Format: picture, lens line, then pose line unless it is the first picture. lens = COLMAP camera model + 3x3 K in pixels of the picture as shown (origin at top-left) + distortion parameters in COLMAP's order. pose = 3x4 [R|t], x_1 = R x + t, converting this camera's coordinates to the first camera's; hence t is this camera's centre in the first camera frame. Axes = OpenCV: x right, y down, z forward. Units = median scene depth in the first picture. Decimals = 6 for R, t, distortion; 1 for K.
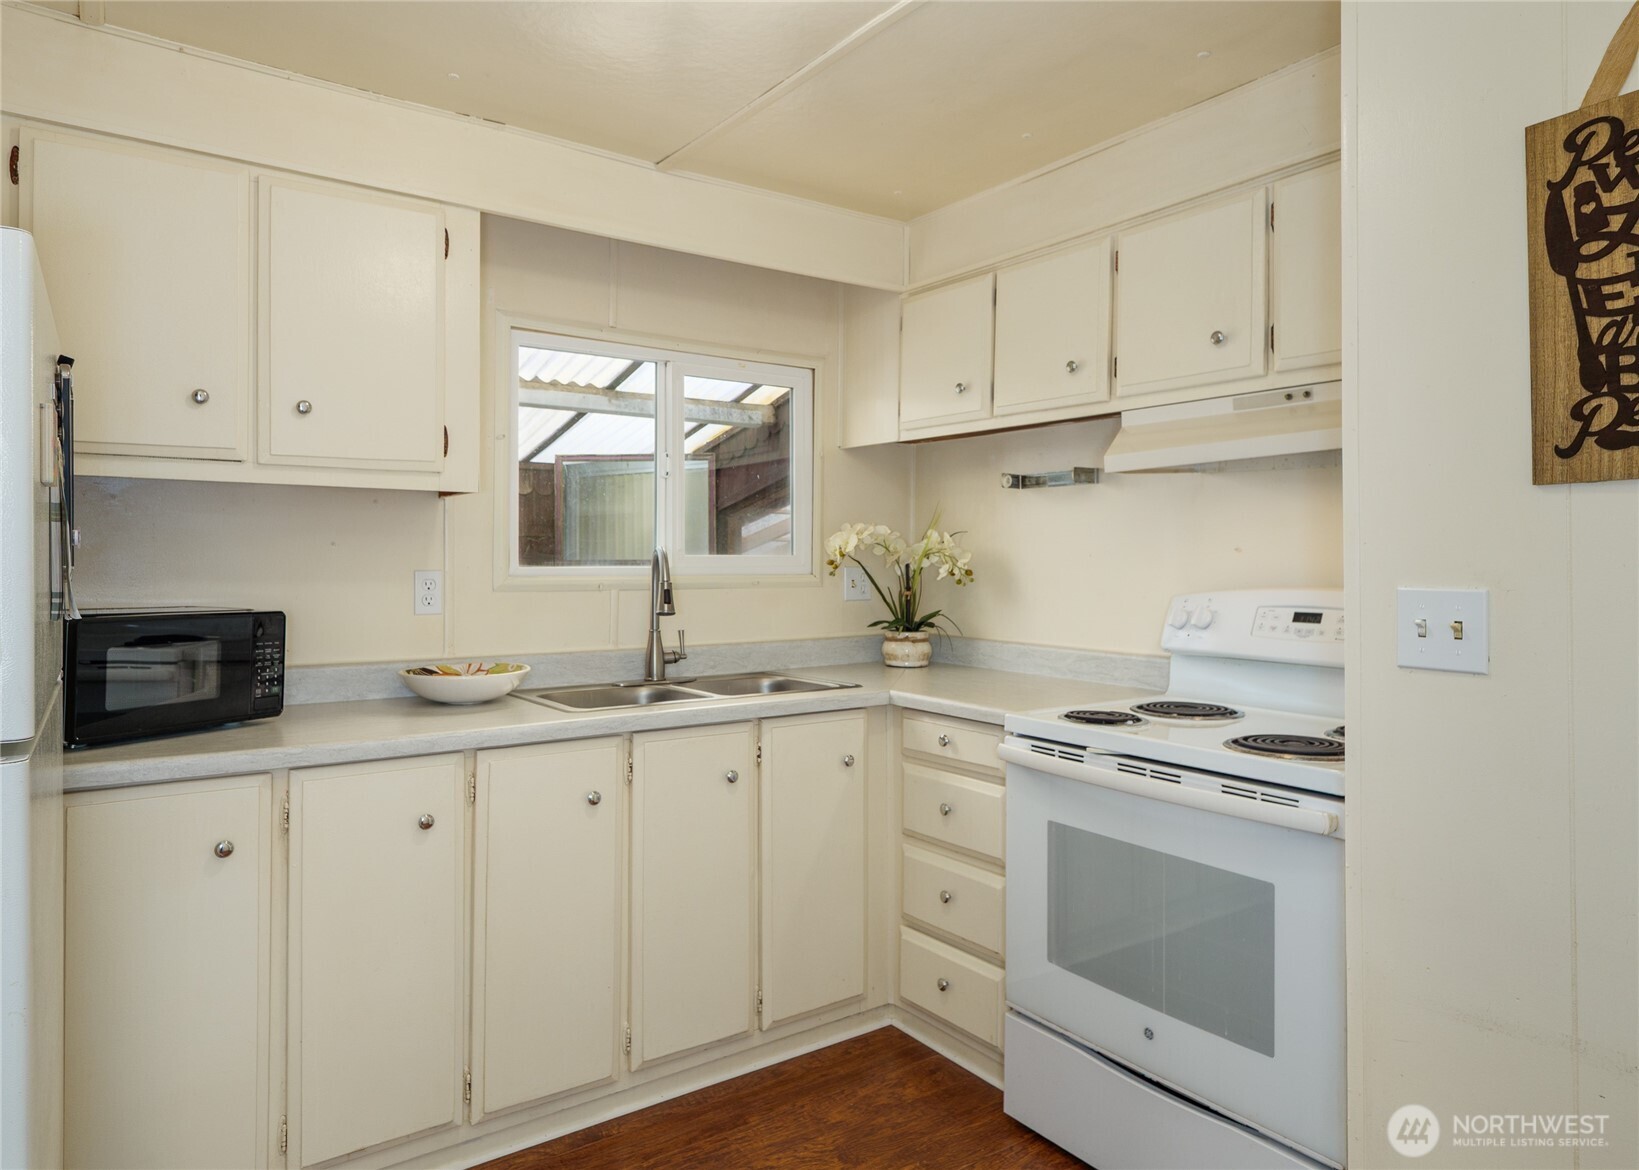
lens RADIAL K [[1002.5, 0, 814.8], [0, 1002.5, 545.8], [0, 0, 1]] dist [-0.000368, -0.000143]
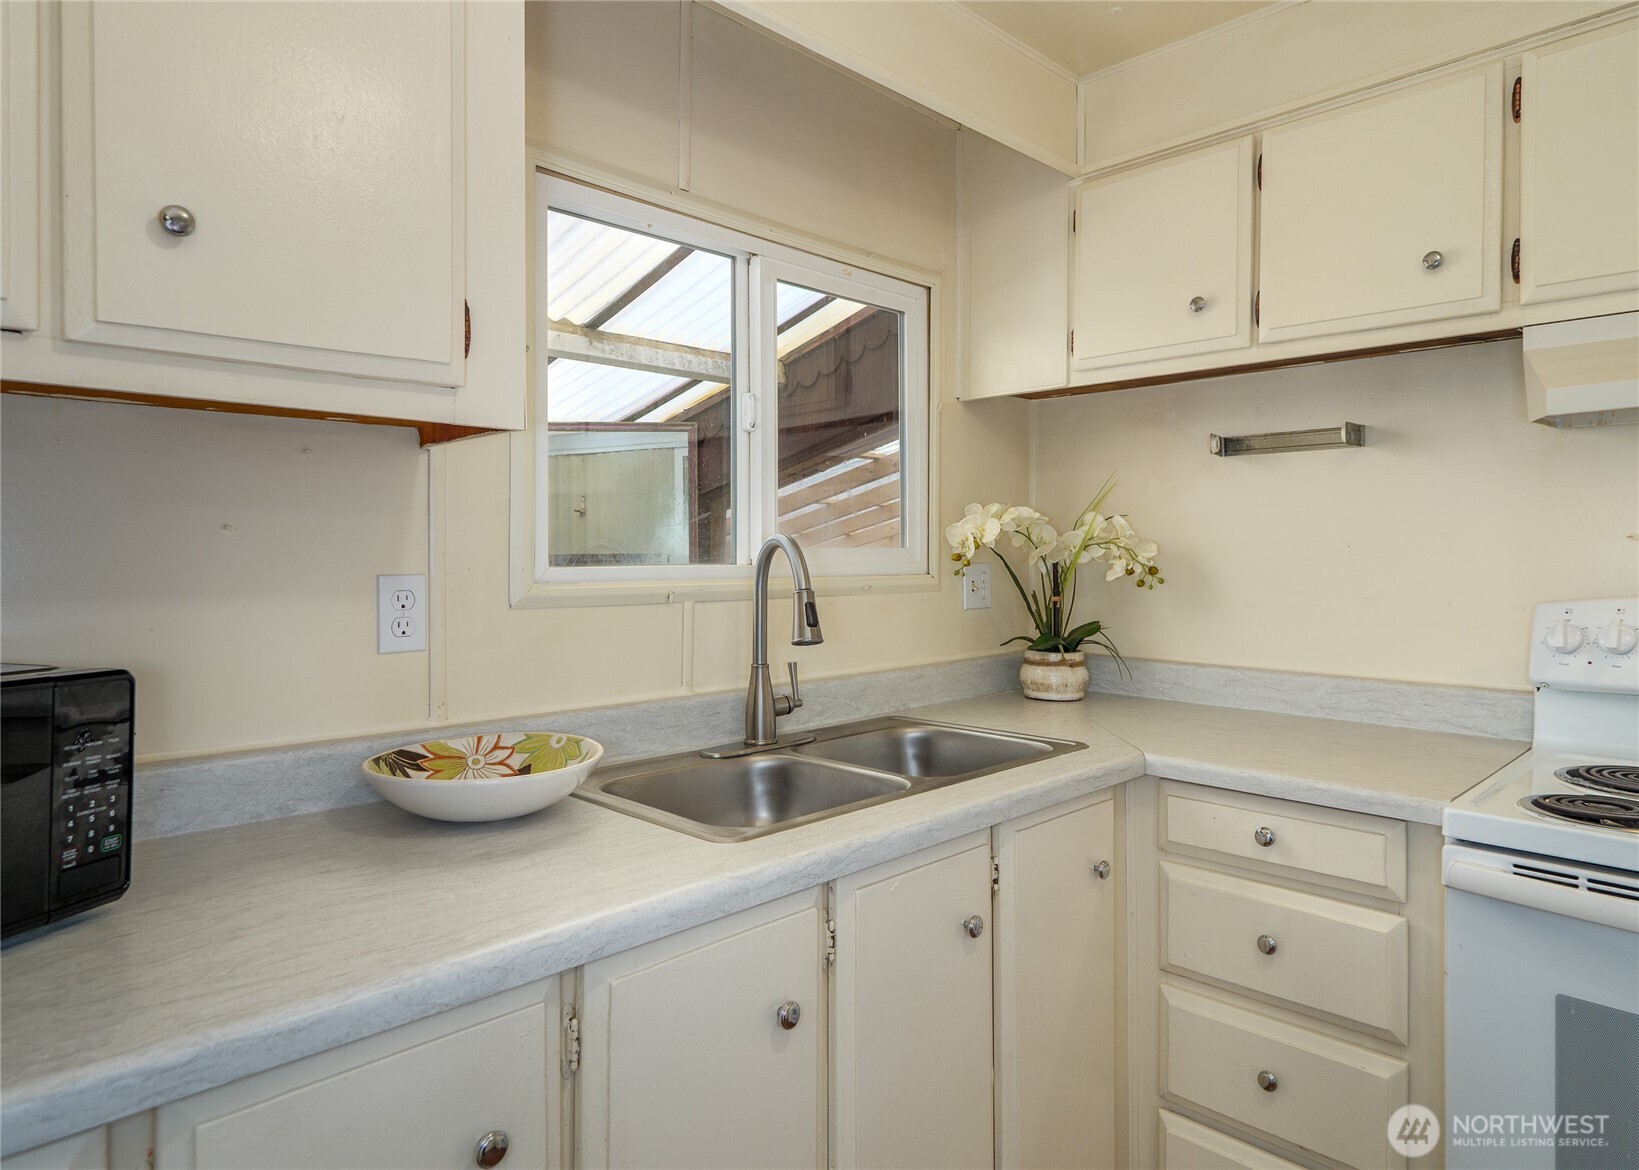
lens RADIAL K [[959.9, 0, 823.1], [0, 959.9, 547.8], [0, 0, 1]] dist [0.001002, -0.000488]
pose [[0.988193, -0.002377, 0.153193, -0.209268], [0.001091, 0.999963, 0.008480, 0.004387], [-0.153207, -0.008213, 0.988160, 0.381926]]
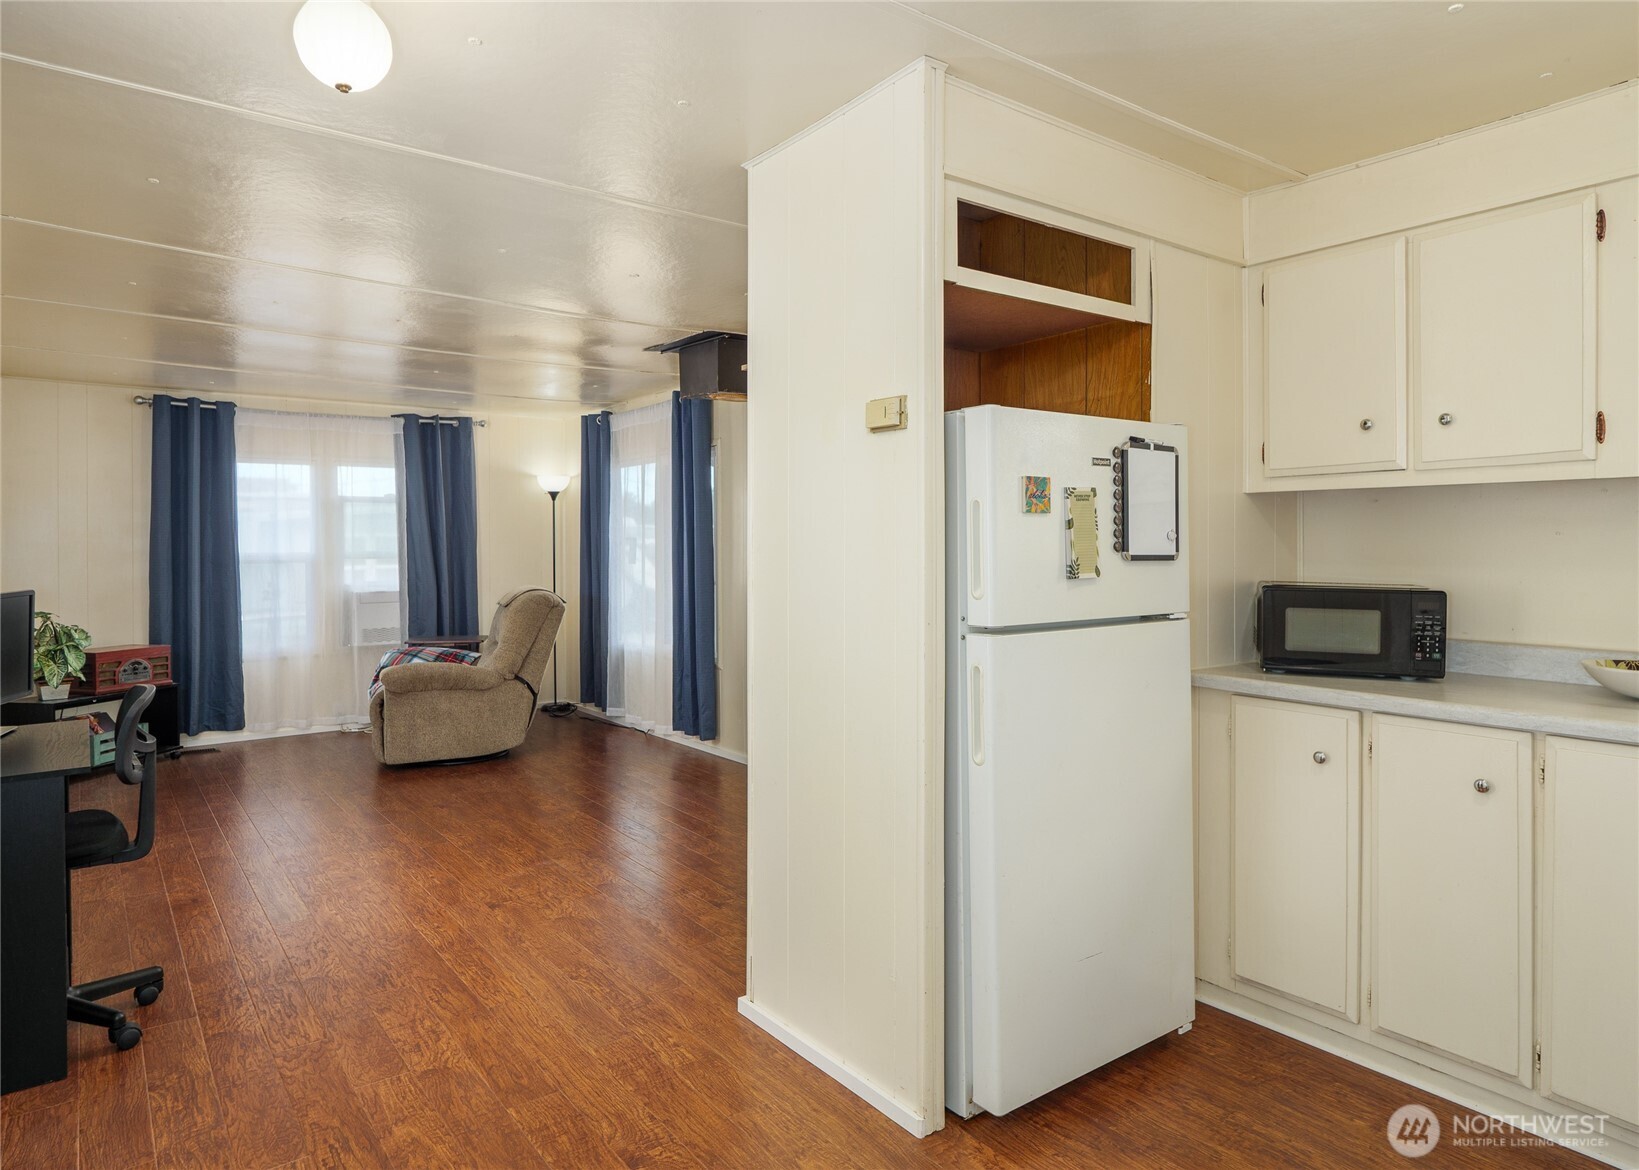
lens RADIAL K [[1002.5, 0, 814.8], [0, 1002.5, 545.8], [0, 0, 1]] dist [-0.000368, -0.000143]
pose [[0.025083, -0.001765, -0.999684, 0.474921], [0.010087, 0.999948, -0.001513, 0.004212], [0.999634, -0.010045, 0.025099, 0.164958]]
